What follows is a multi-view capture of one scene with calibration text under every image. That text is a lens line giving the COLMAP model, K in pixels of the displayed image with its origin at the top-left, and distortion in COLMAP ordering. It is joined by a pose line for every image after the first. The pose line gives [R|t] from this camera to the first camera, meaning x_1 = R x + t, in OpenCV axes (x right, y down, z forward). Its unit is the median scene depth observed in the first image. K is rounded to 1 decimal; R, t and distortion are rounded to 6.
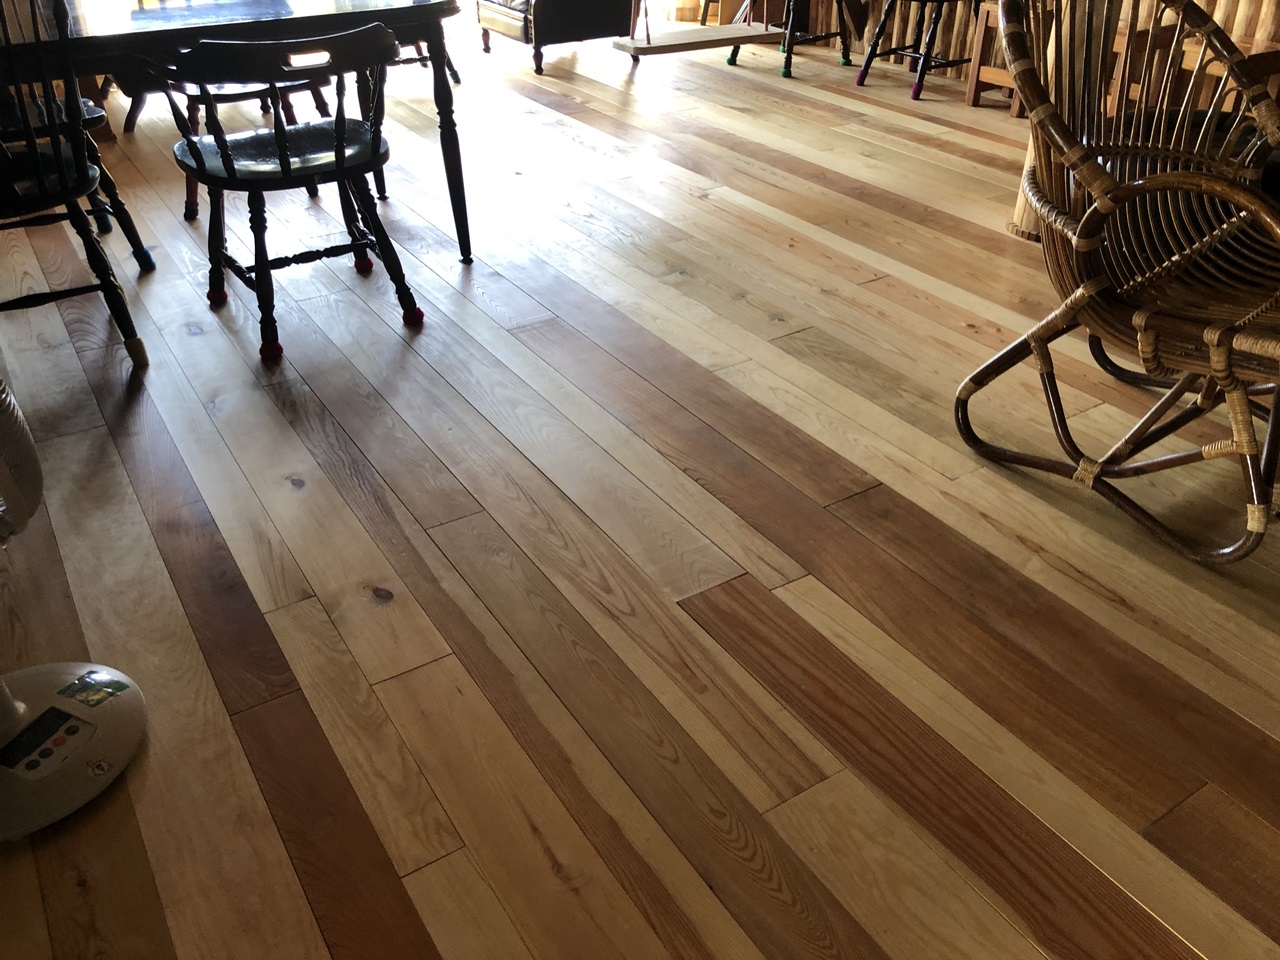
lens RADIAL K [[1045.6, 0, 635.7], [0, 1045.6, 470.3], [0, 0, 1]] dist [0.029238, -0.032339]
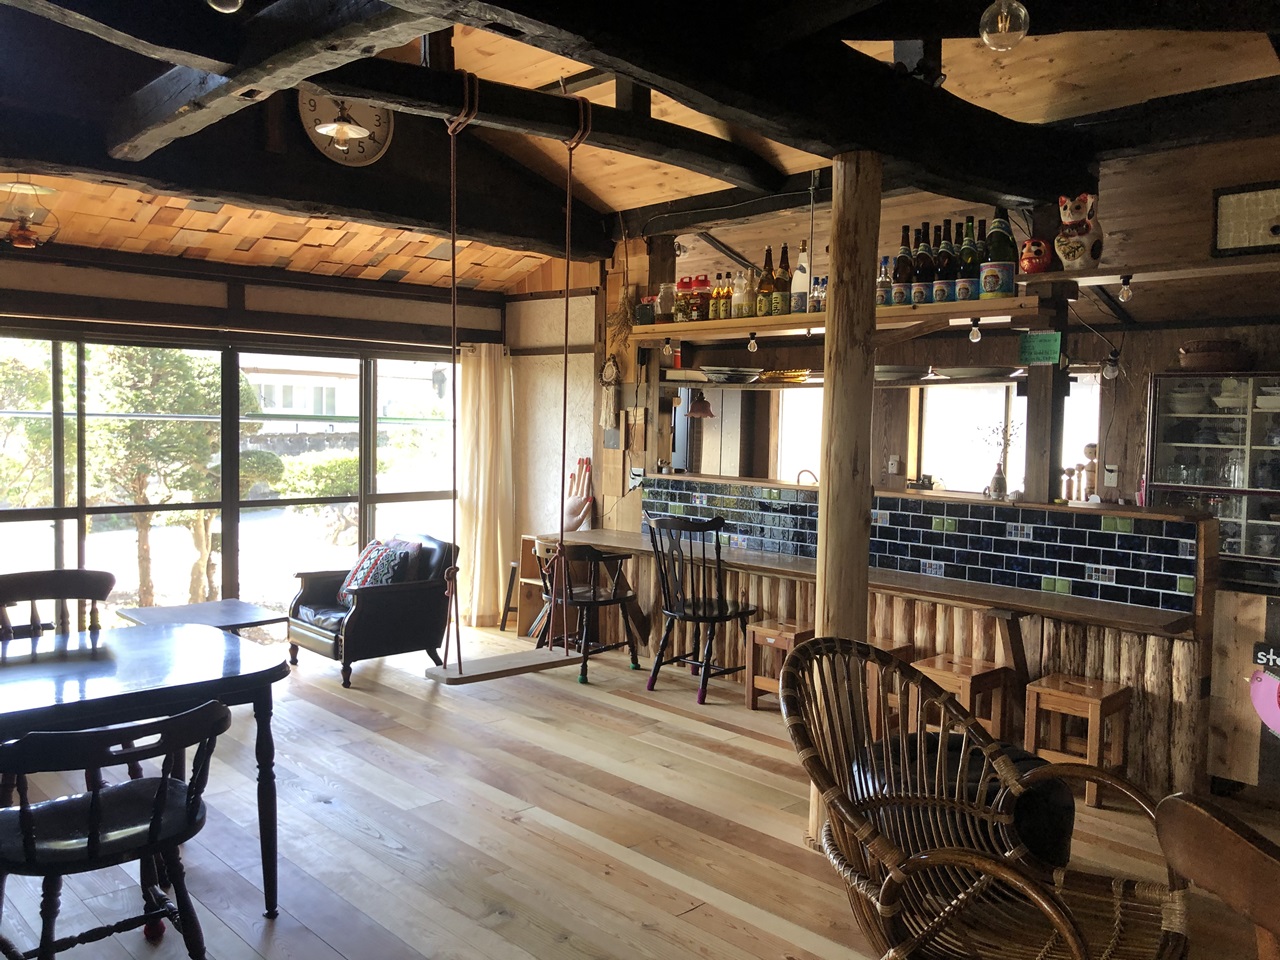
lens RADIAL K [[1045.6, 0, 650.0], [0, 1045.6, 483.6], [0, 0, 1]] dist [0.029238, -0.032339]
pose [[0.977804, 0.018266, 0.208725, -0.028092], [0.085341, 0.875092, -0.476374, -0.051605], [-0.191355, 0.483613, 0.854109, -0.056170]]
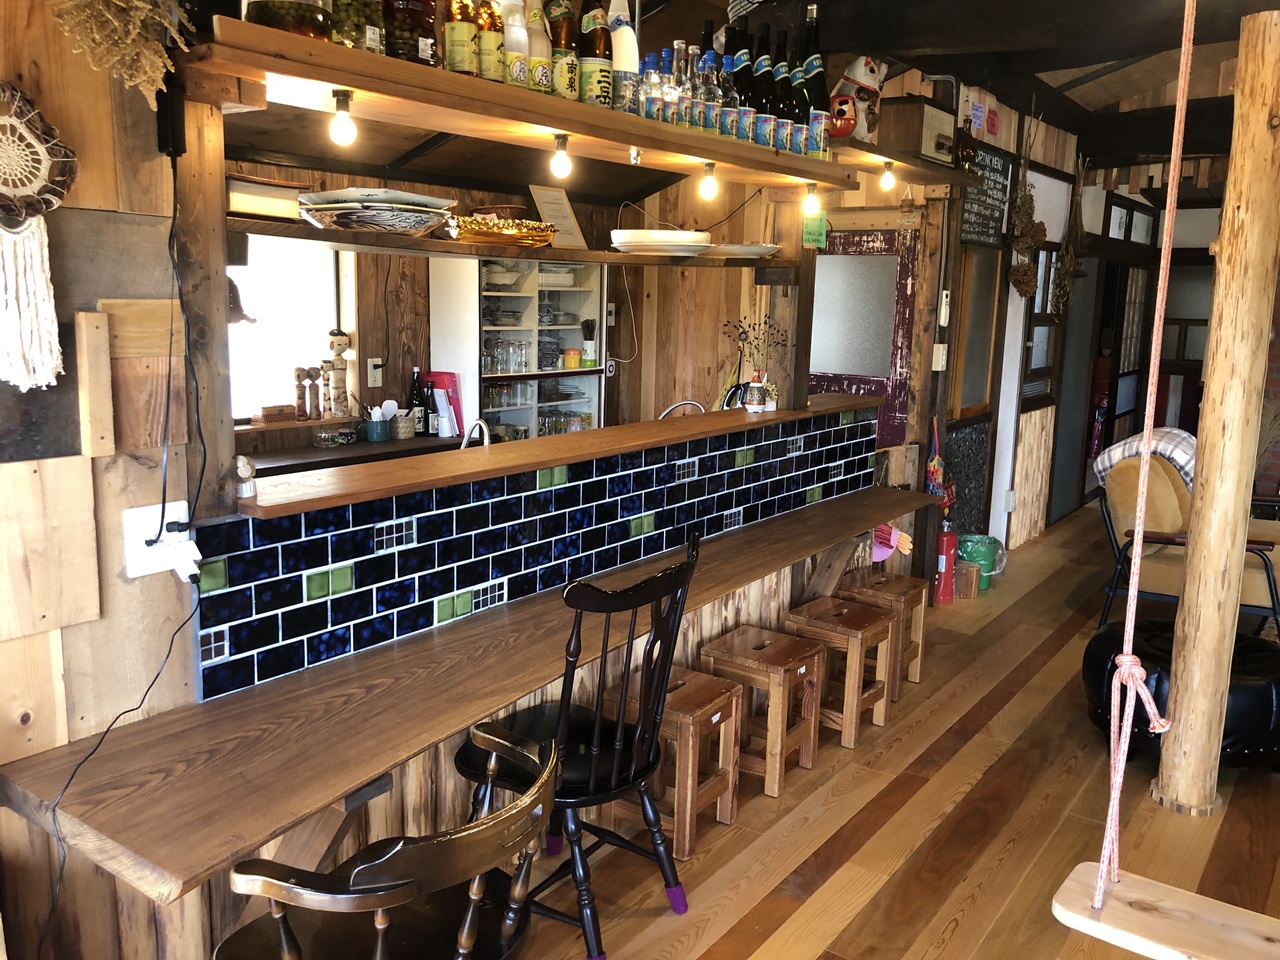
lens RADIAL K [[1045.6, 0, 633.6], [0, 1045.6, 484.6], [0, 0, 1]] dist [0.029238, -0.032339]
pose [[-0.369062, -0.164058, 0.914811, -0.270963], [0.491530, 0.800925, 0.341932, -1.033800], [-0.788791, 0.575851, -0.214951, 1.428833]]
